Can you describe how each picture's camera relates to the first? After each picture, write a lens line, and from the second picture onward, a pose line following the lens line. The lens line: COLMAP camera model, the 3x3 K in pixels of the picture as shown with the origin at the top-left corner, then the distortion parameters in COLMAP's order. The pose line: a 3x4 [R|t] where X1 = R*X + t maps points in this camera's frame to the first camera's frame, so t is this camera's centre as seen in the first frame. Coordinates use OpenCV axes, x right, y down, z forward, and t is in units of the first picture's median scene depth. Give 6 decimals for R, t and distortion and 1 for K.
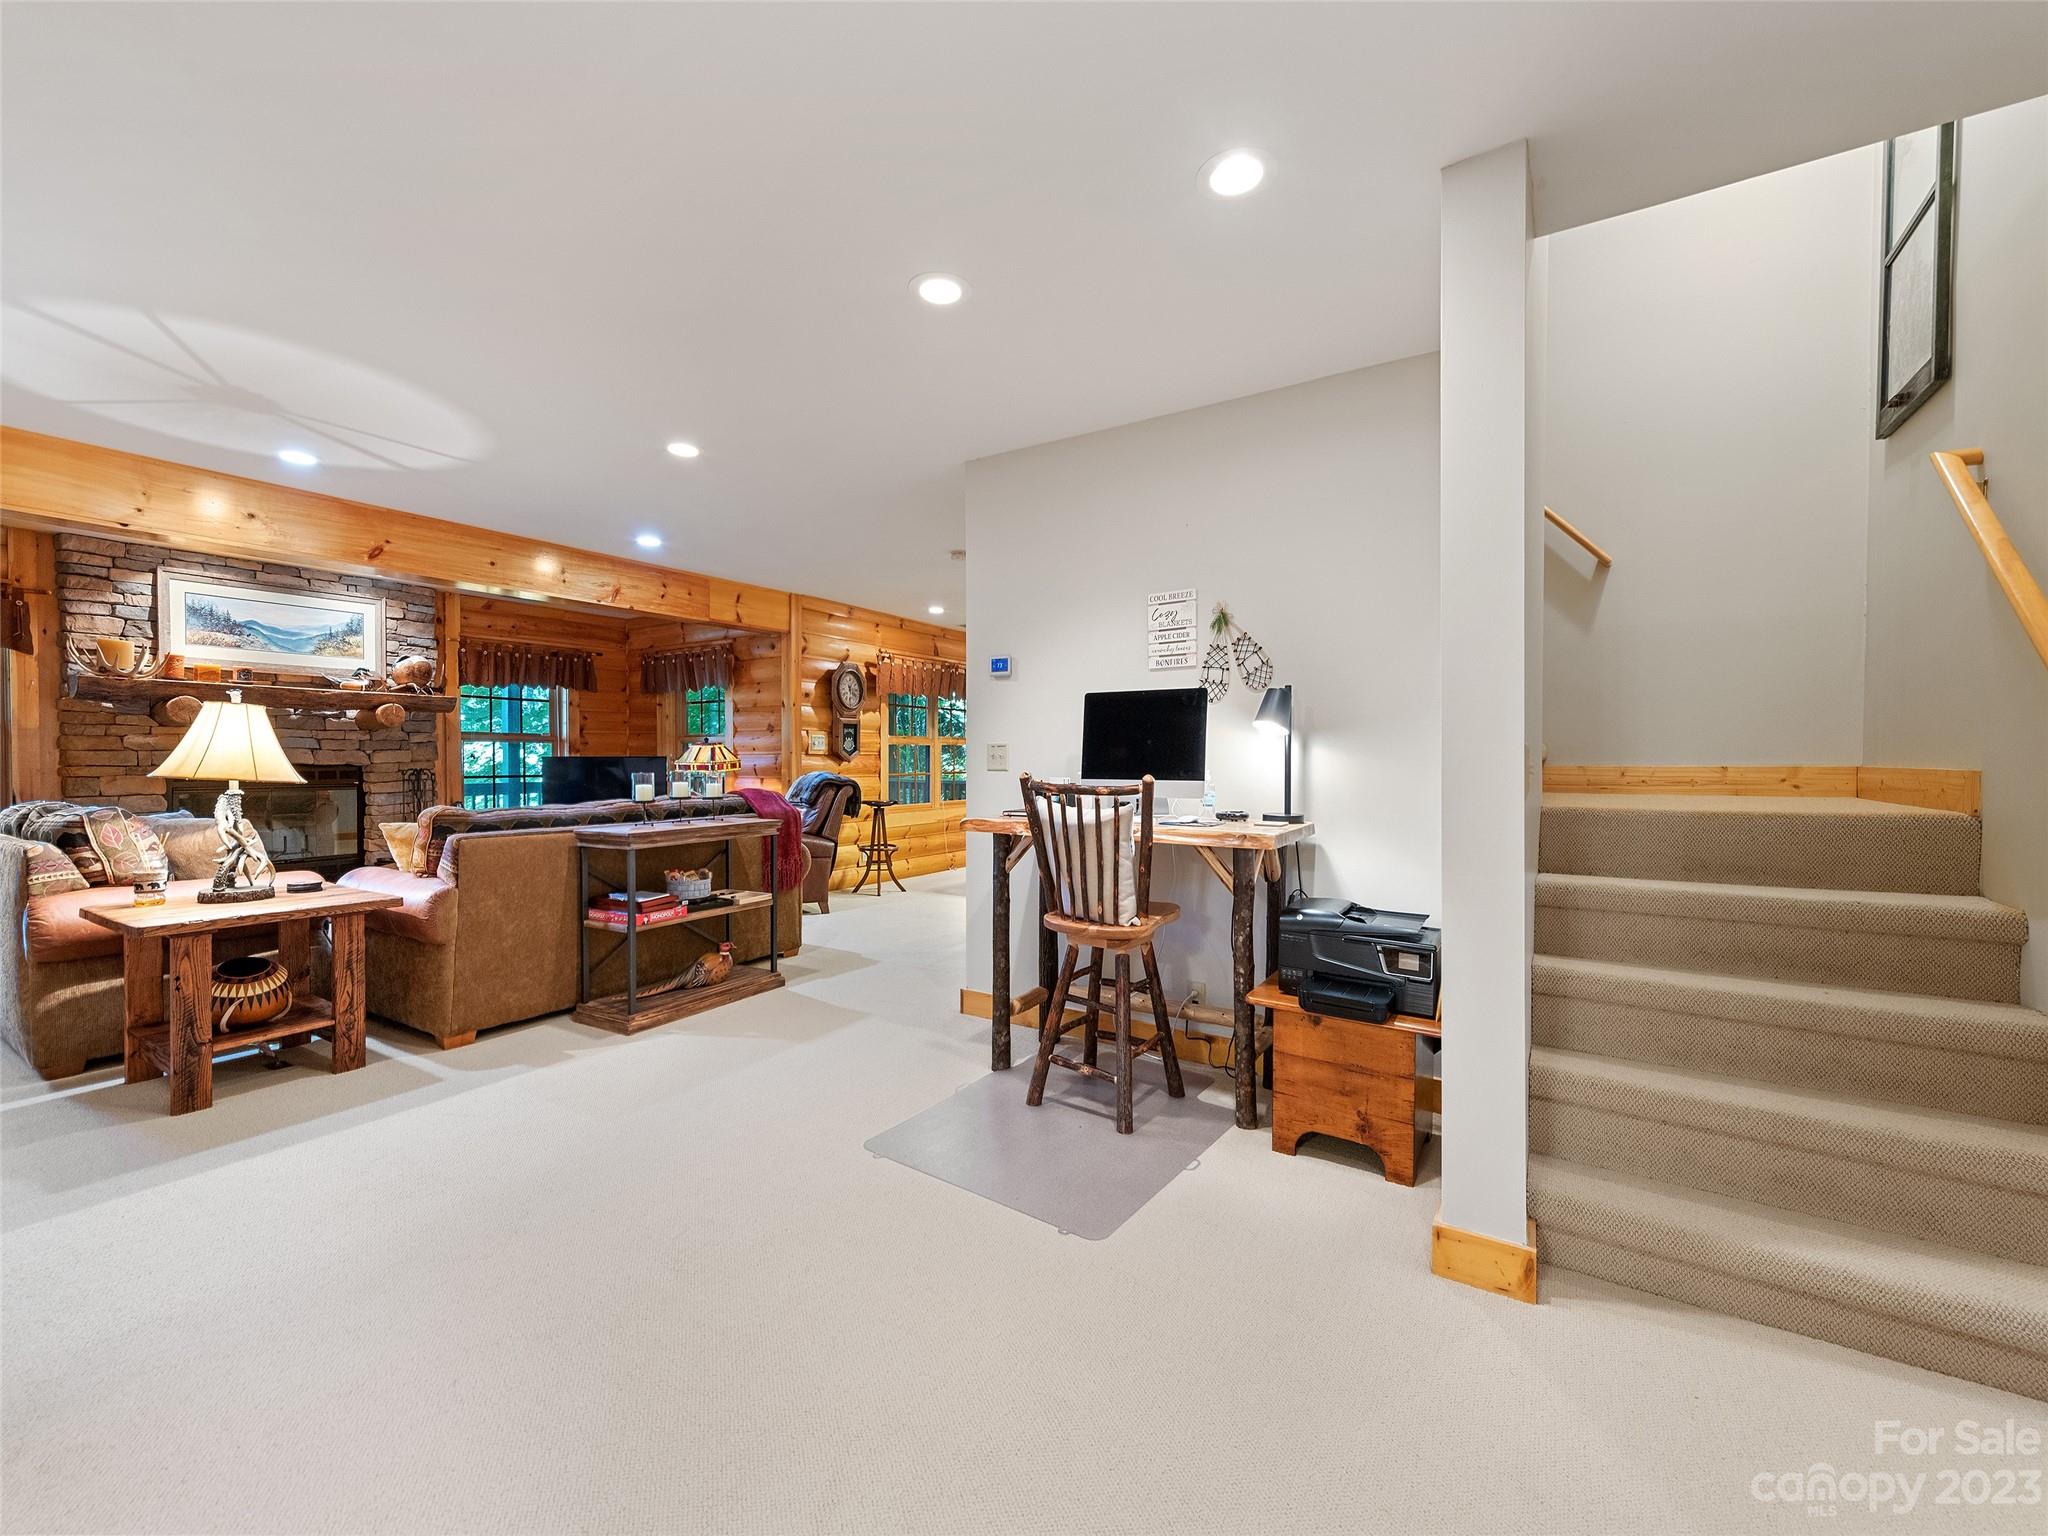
lens RADIAL K [[880.9, 0, 1018.4], [0, 880.9, 768.6], [0, 0, 1]] dist [0.015446, -0.000706]
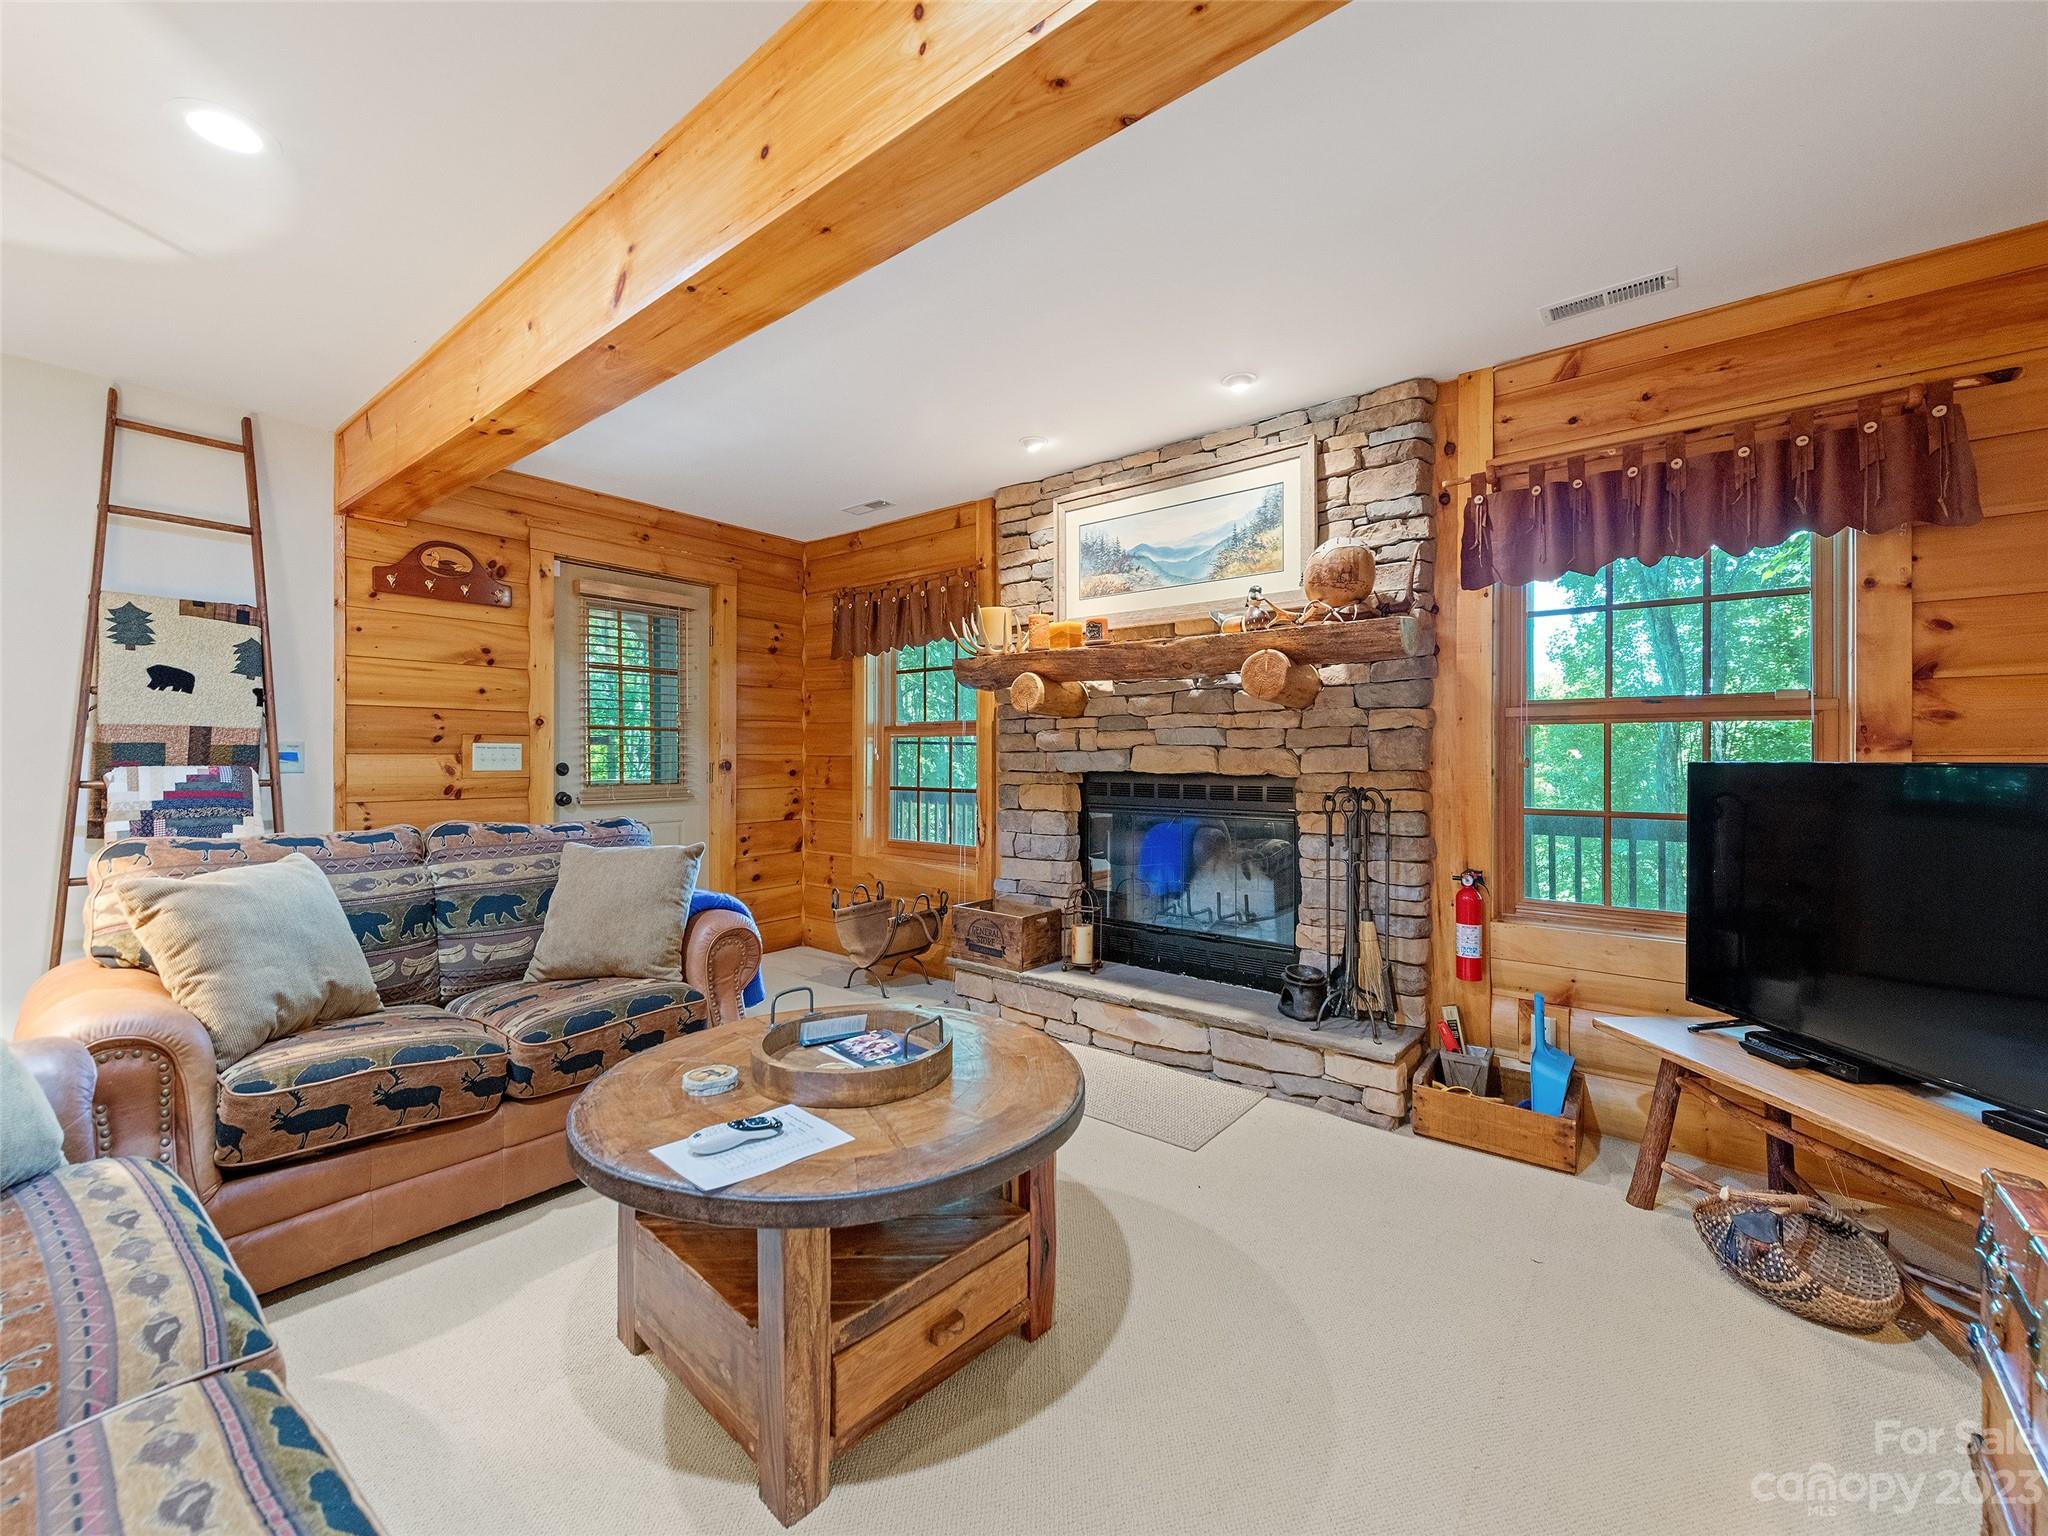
lens RADIAL K [[880.9, 0, 1027.8], [0, 880.9, 755.4], [0, 0, 1]] dist [0.015446, -0.000706]
pose [[-0.147969, -0.001084, -0.988991, -0.211001], [-0.014017, 0.999901, 0.001001, -0.015006], [0.988893, 0.014011, -0.147970, 0.934280]]
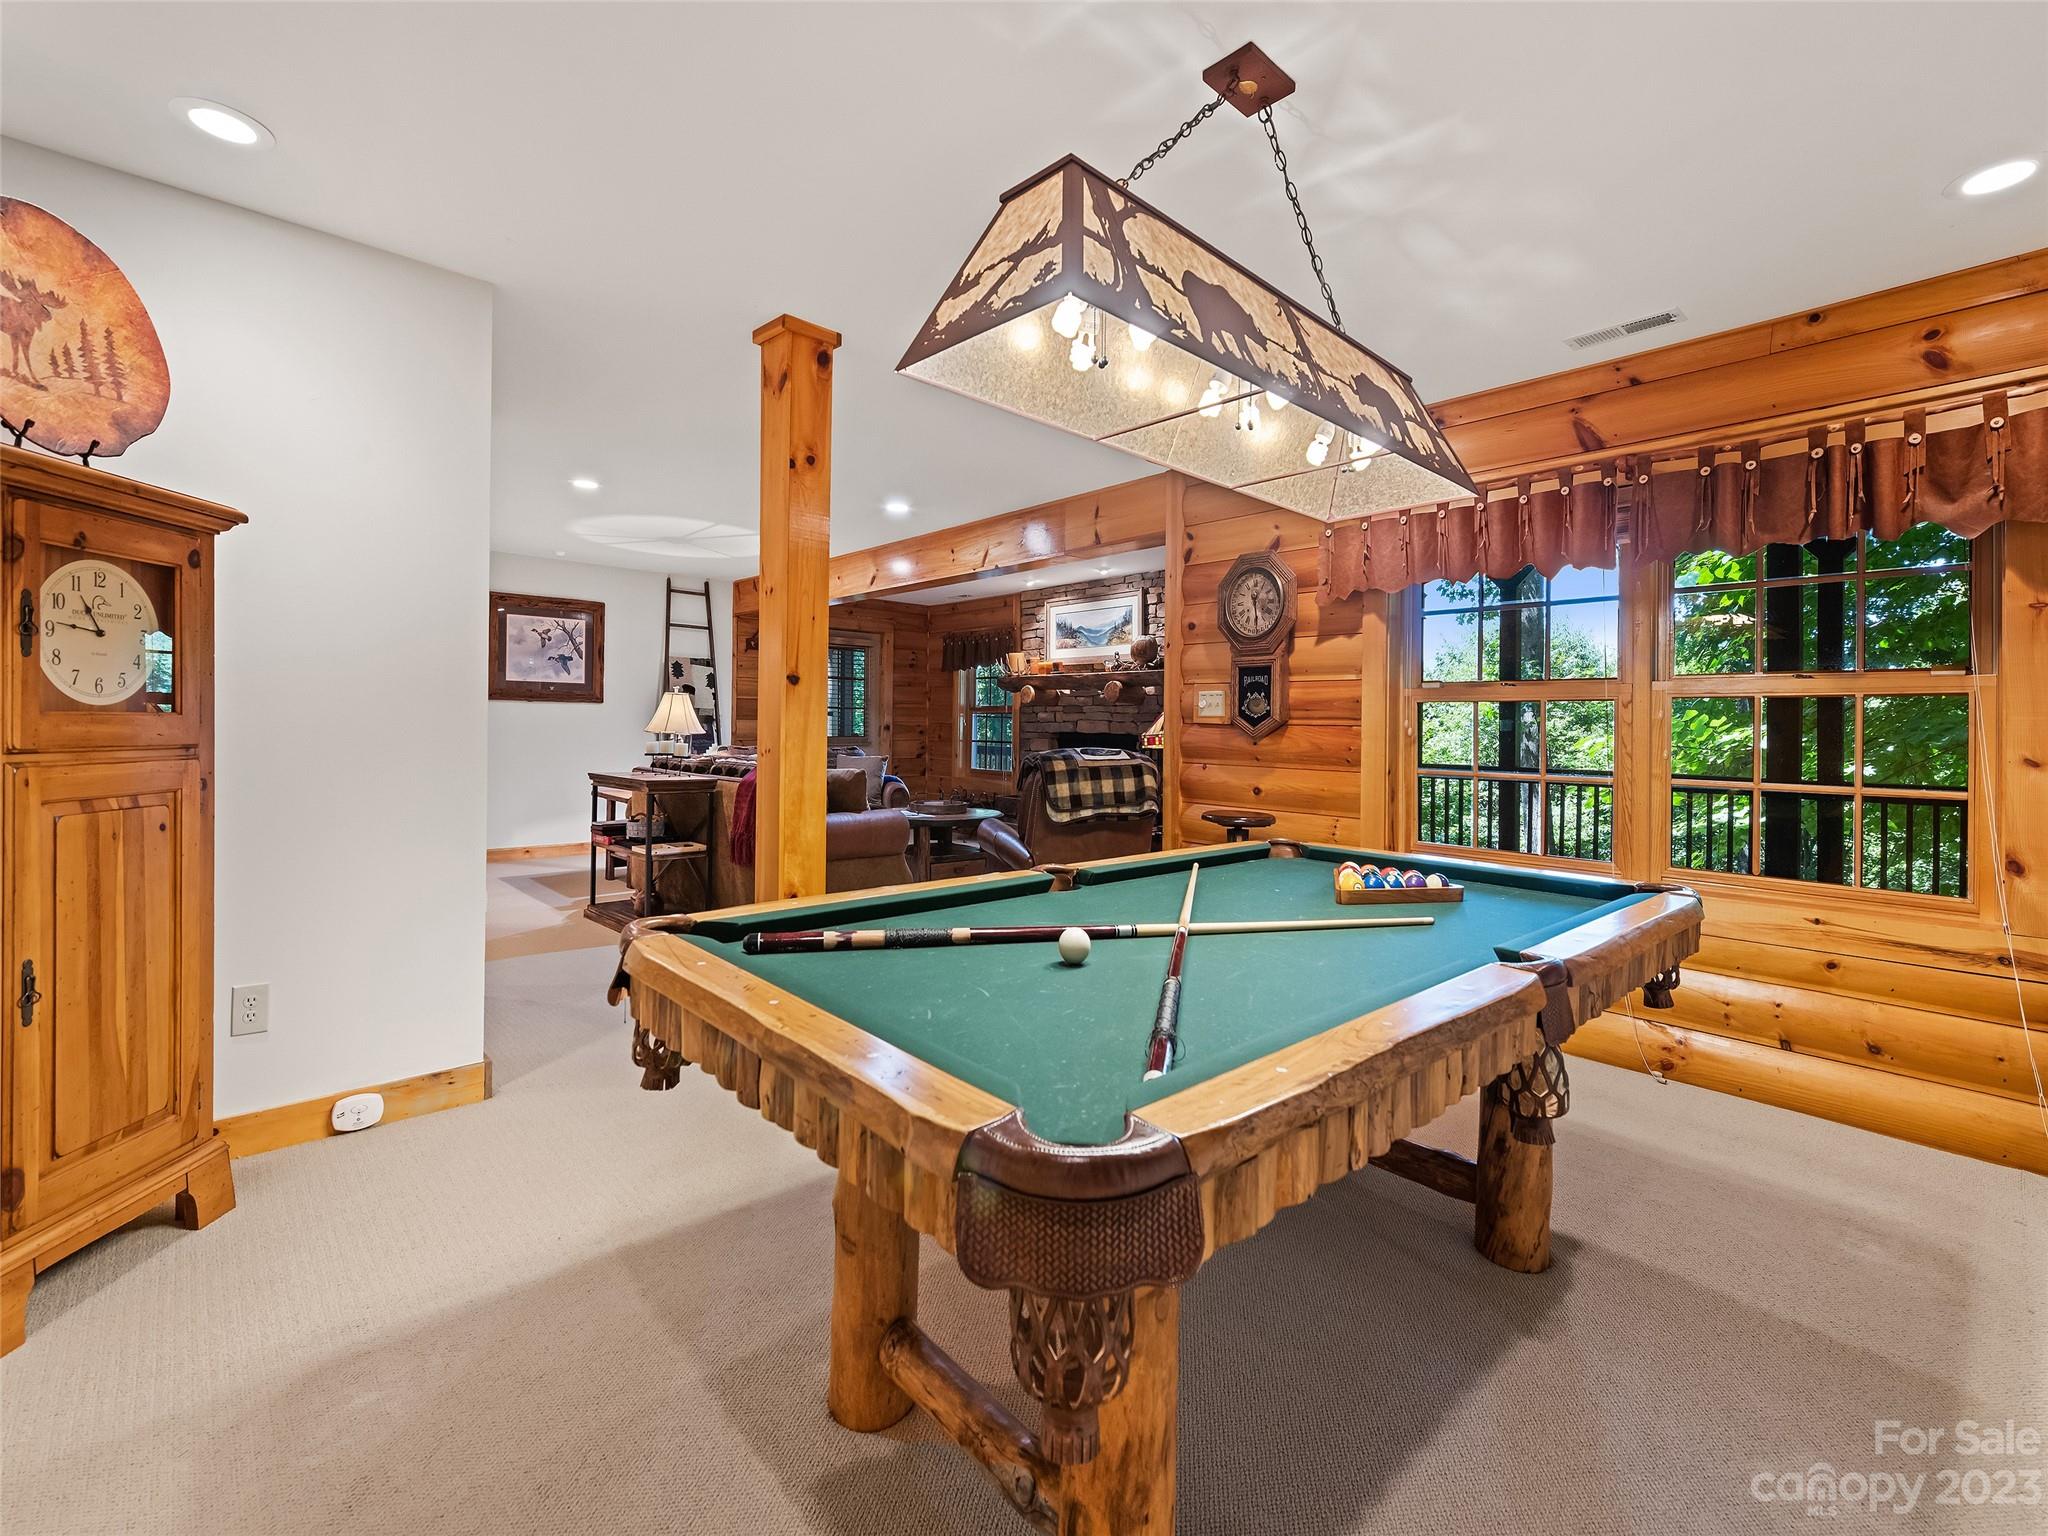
lens RADIAL K [[907.0, 0, 1028.5], [0, 907.0, 756.5], [0, 0, 1]] dist [0.000102, -0.000014]
pose [[-0.285637, 0.026890, -0.957961, 0.453582], [-0.027089, 0.998980, 0.036119, -0.014592], [0.957955, 0.036267, -0.284617, 1.219684]]
